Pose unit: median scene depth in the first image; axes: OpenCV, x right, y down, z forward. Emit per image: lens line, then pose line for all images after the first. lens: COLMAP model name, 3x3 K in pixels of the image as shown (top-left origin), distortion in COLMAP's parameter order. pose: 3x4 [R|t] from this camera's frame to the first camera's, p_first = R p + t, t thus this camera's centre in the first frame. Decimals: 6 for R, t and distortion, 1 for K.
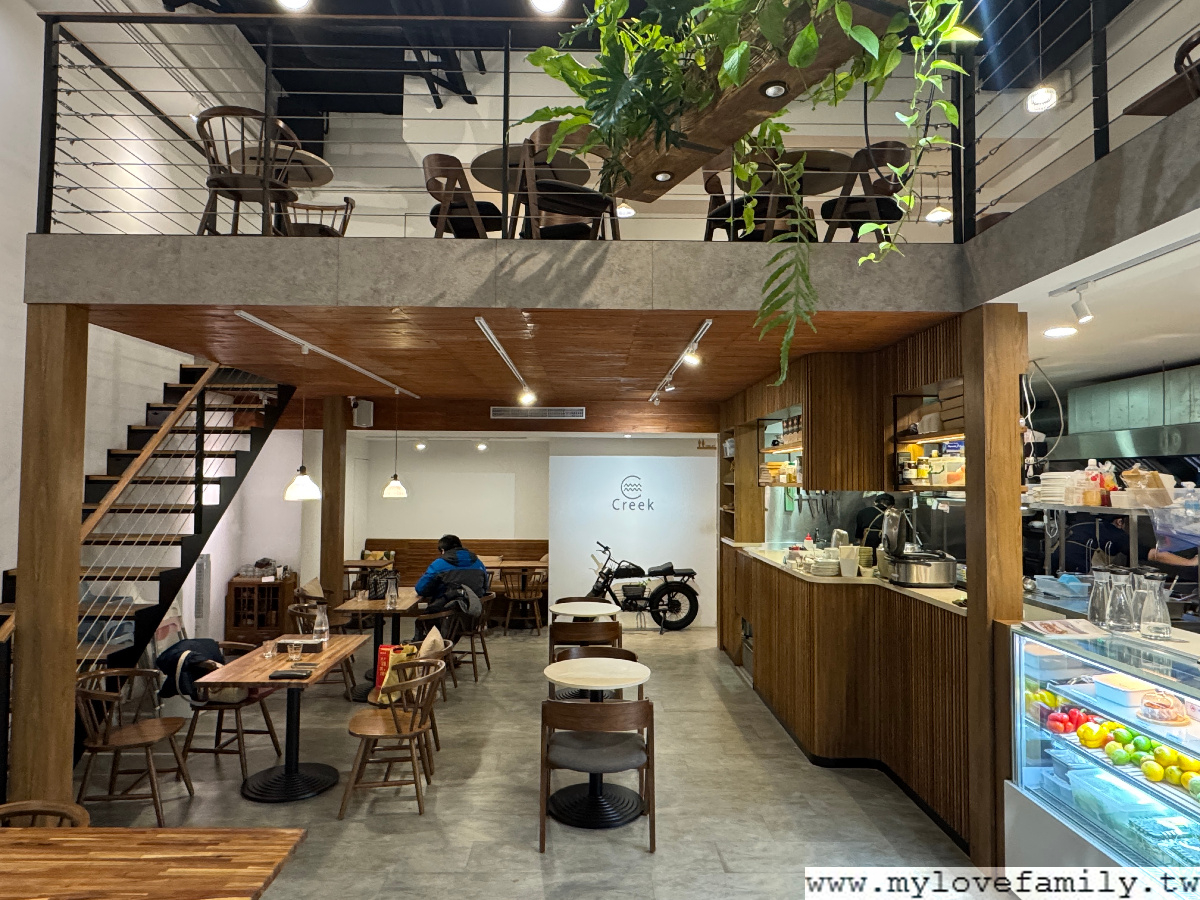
lens RADIAL K [[730.1, 0, 597.0], [0, 730.1, 451.7], [0, 0, 1]] dist [0.001040, 0.001957]
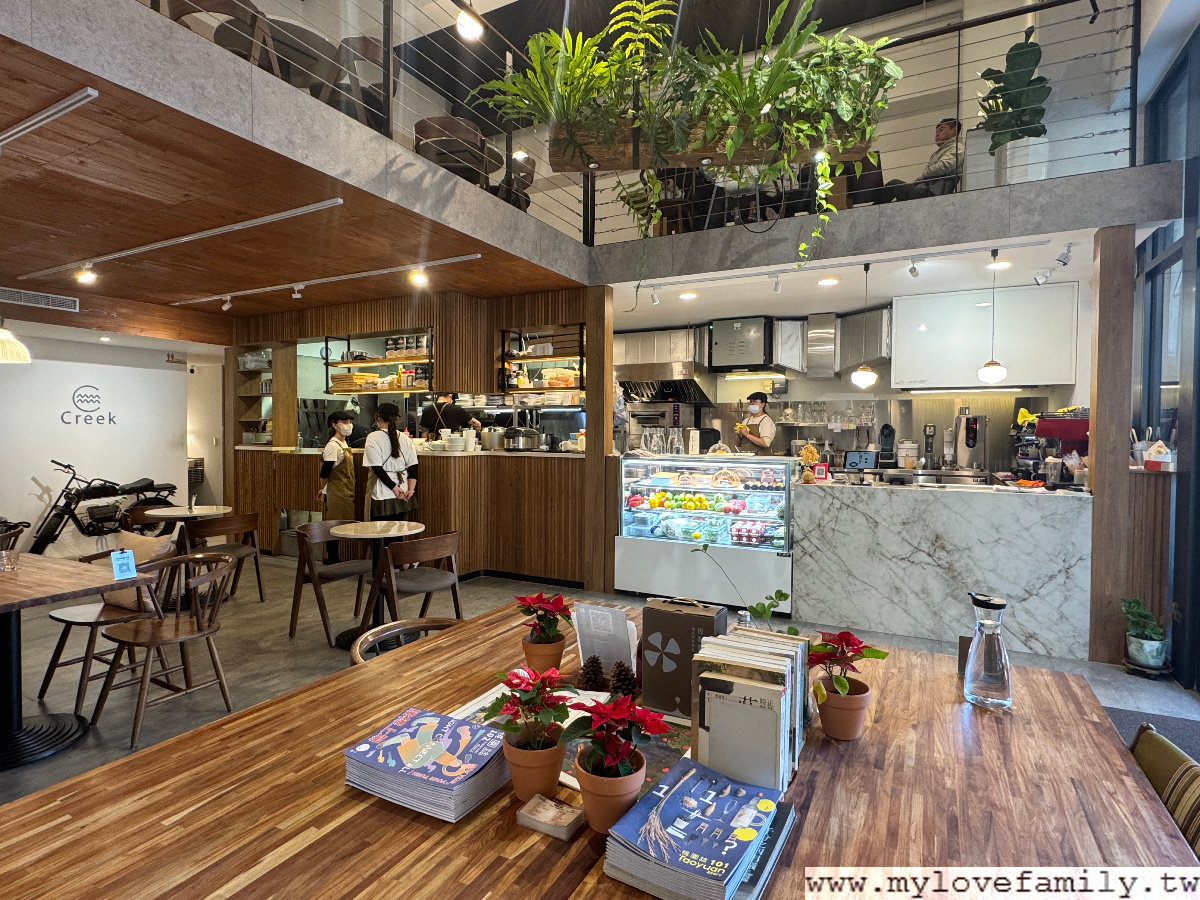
lens RADIAL K [[625.9, 0, 595.9], [0, 625.9, 443.4], [0, 0, 1]] dist [0.003205, 0.000838]
pose [[0.480201, -0.022877, 0.876860, -0.338937], [-0.035528, 0.998332, 0.045503, 0.048647], [-0.876439, -0.053004, 0.478587, 0.097567]]
